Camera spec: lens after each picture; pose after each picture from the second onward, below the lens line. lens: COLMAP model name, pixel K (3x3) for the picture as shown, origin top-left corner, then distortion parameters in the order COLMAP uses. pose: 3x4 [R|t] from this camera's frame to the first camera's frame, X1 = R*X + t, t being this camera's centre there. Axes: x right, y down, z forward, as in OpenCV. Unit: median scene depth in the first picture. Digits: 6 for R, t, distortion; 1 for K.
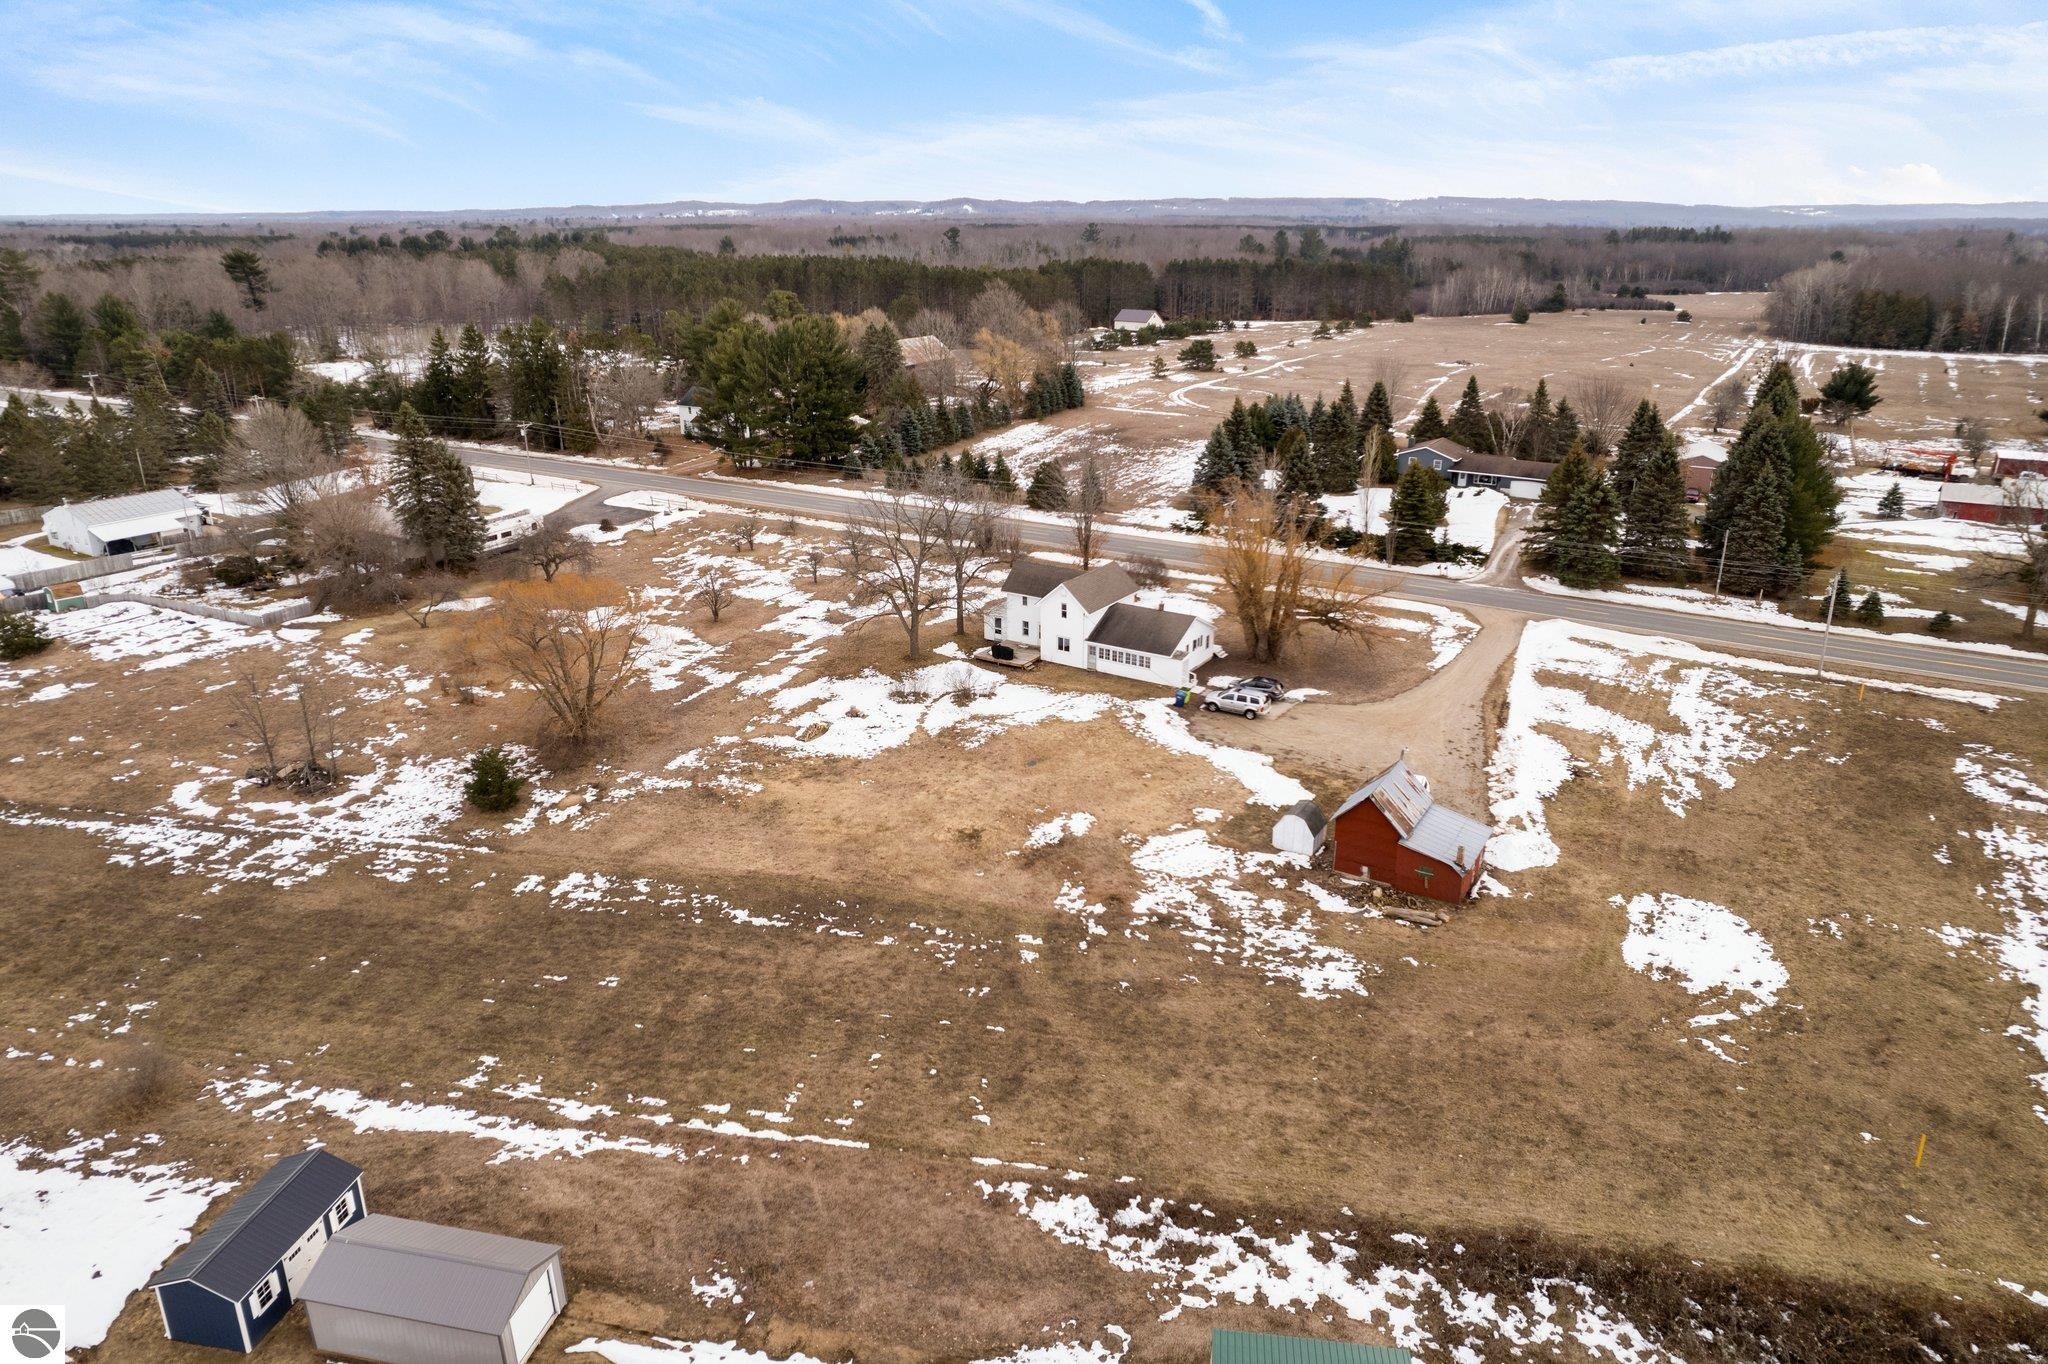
lens RADIAL K [[1310.7, 0, 1024.0], [0, 1310.7, 682.0], [0, 0, 1]] dist [-0.073983, 0.067360]
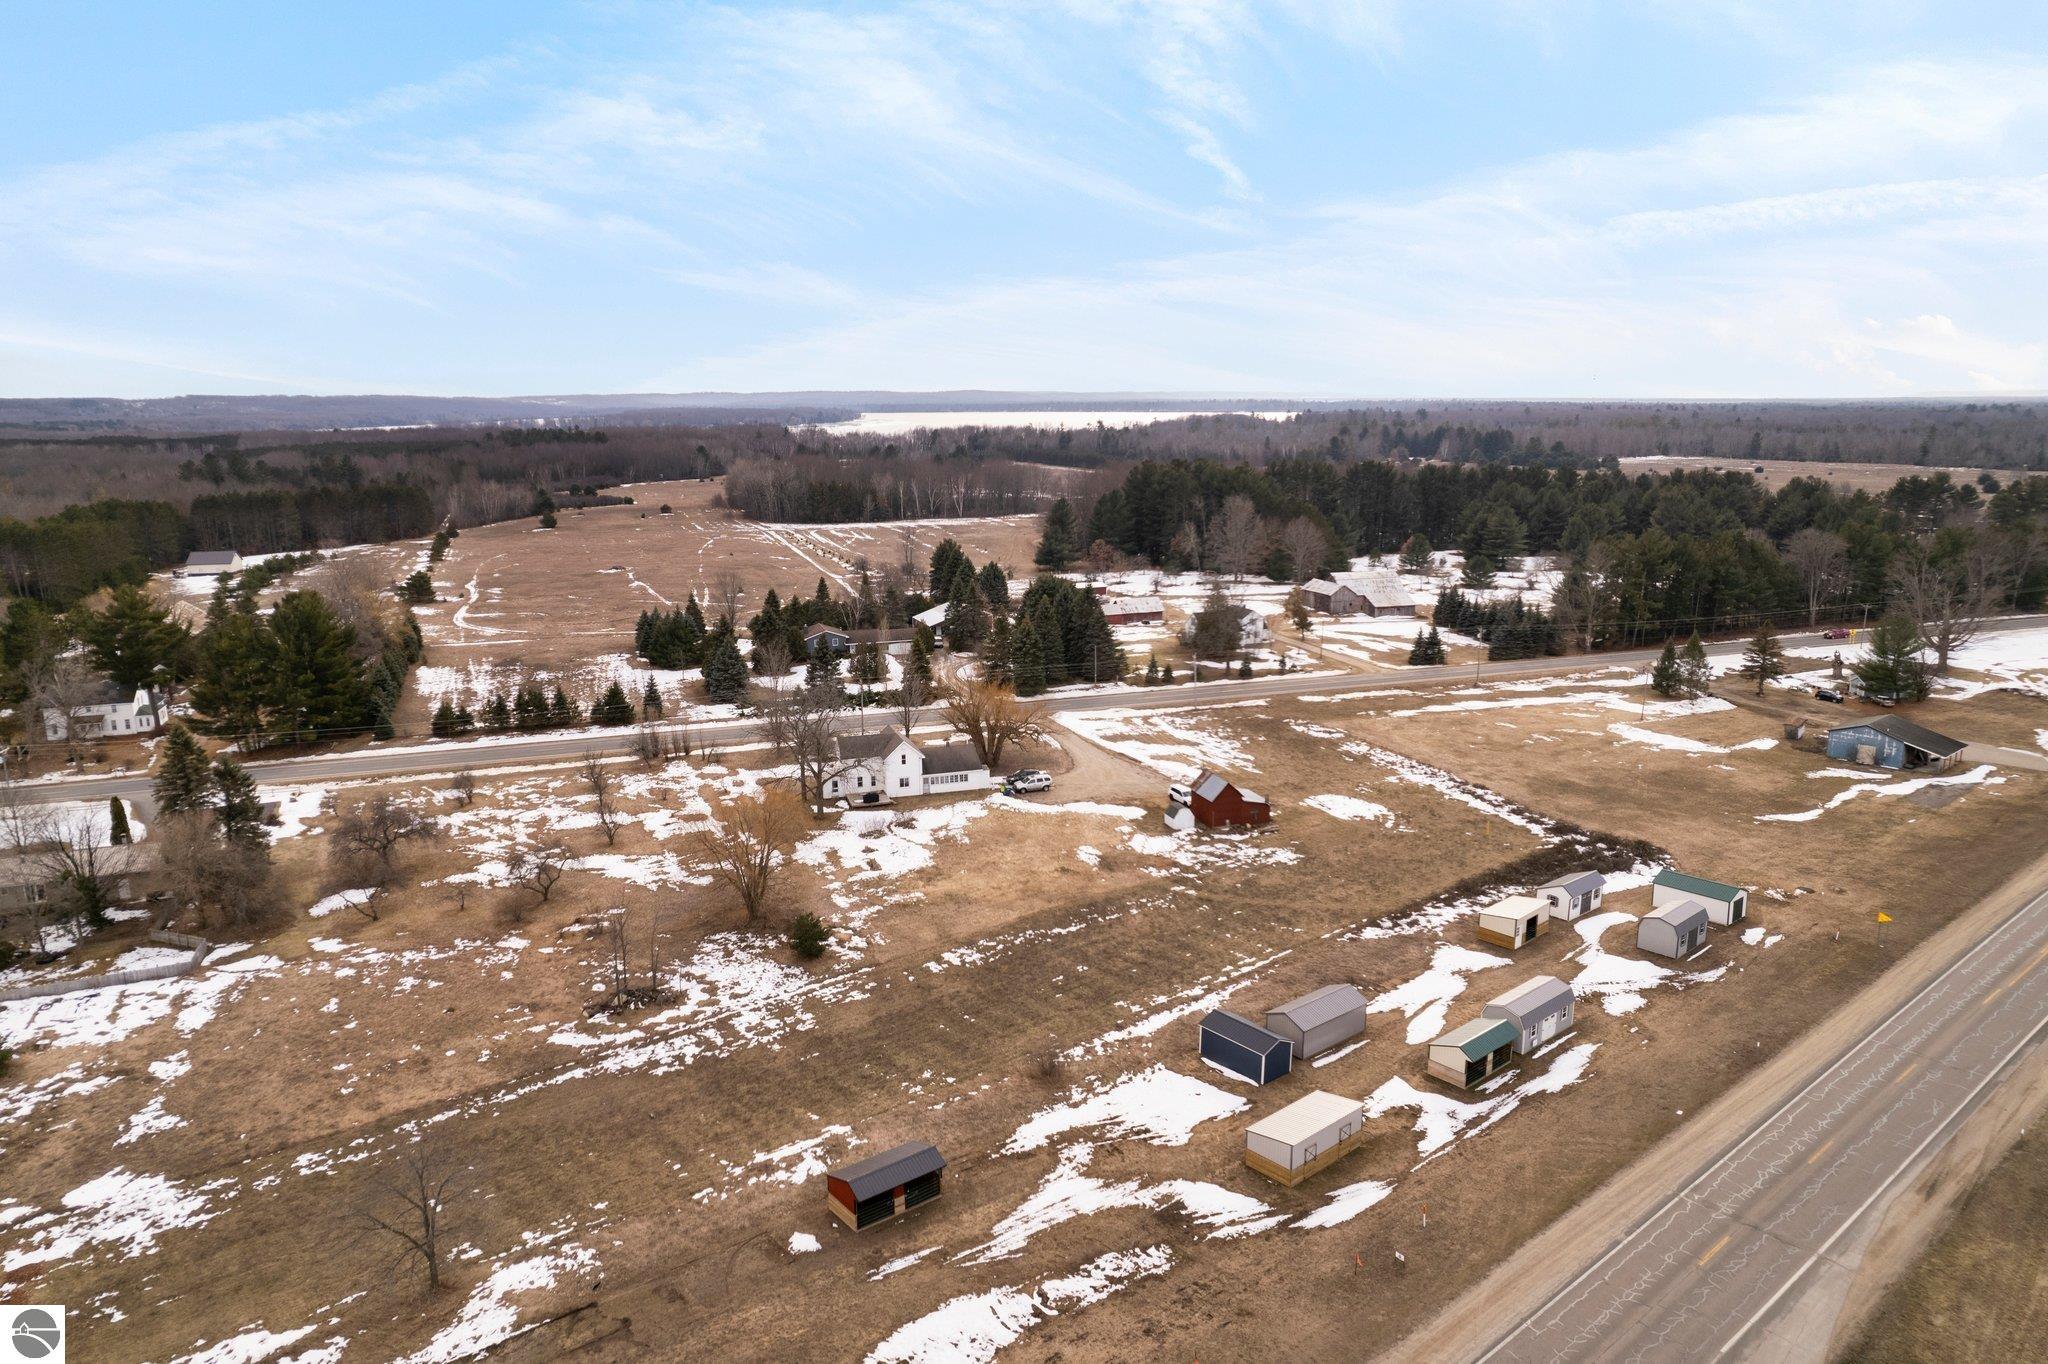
lens RADIAL K [[1323.1, 0, 1024.0], [0, 1323.1, 682.0], [0, 0, 1]] dist [-0.047486, 0.000356]
pose [[0.642532, -0.164683, 0.748353, -0.998864], [0.267105, 0.963512, -0.017304, -0.077468], [-0.718197, 0.211007, 0.663075, -0.114540]]
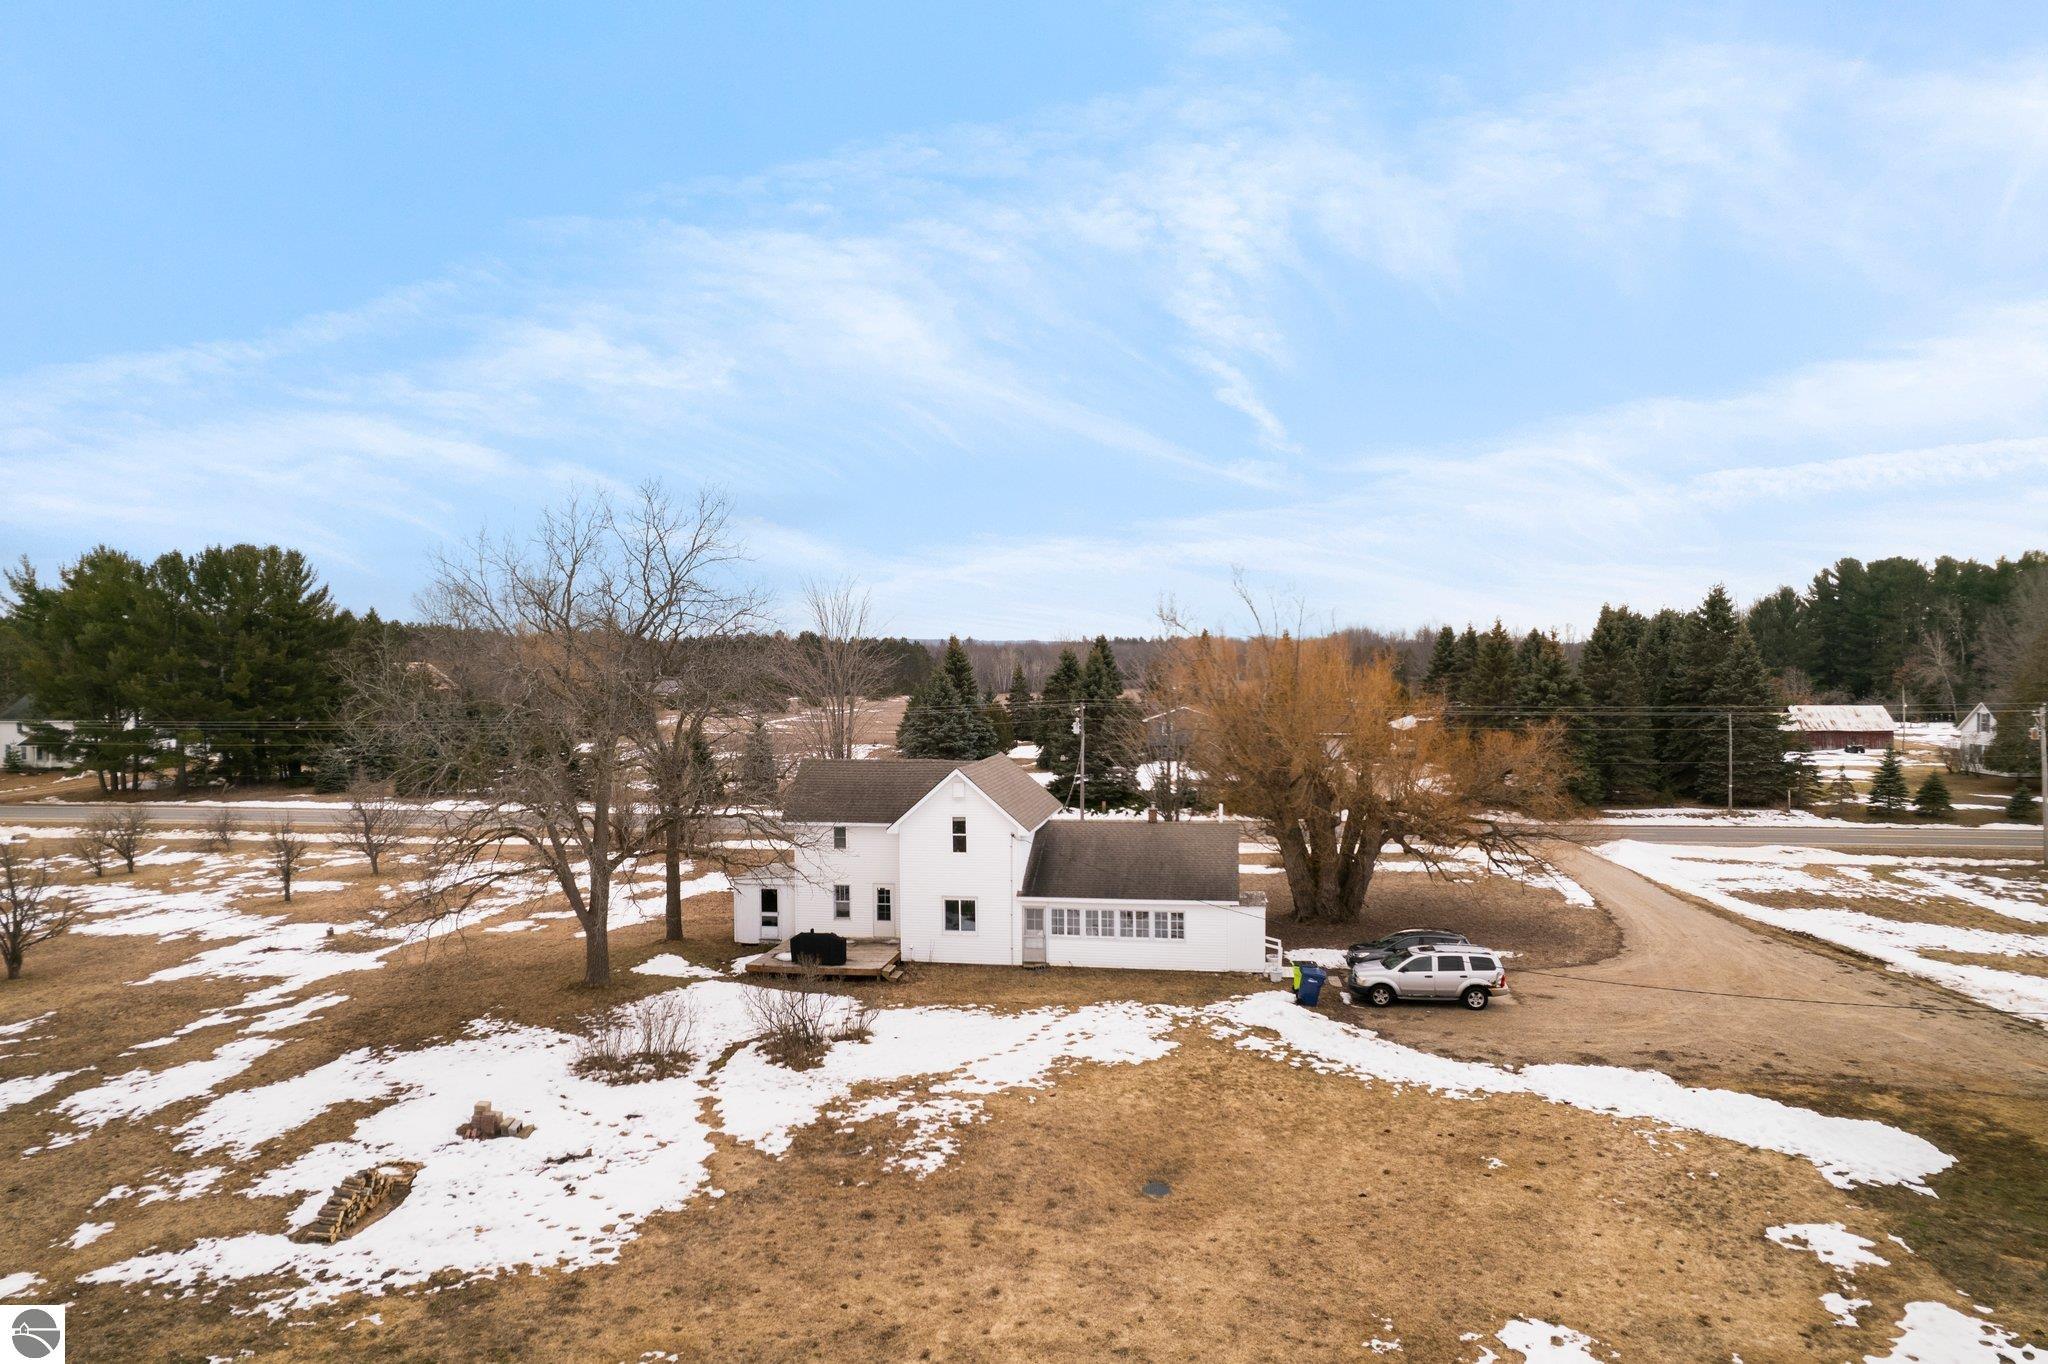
lens RADIAL K [[1310.7, 0, 1024.0], [0, 1310.7, 682.0], [0, 0, 1]] dist [-0.073983, 0.067360]
pose [[0.919260, -0.009882, 0.393527, -0.122816], [0.137281, 0.944973, -0.296951, 0.030541], [-0.368938, 0.326999, 0.870032, 0.596877]]
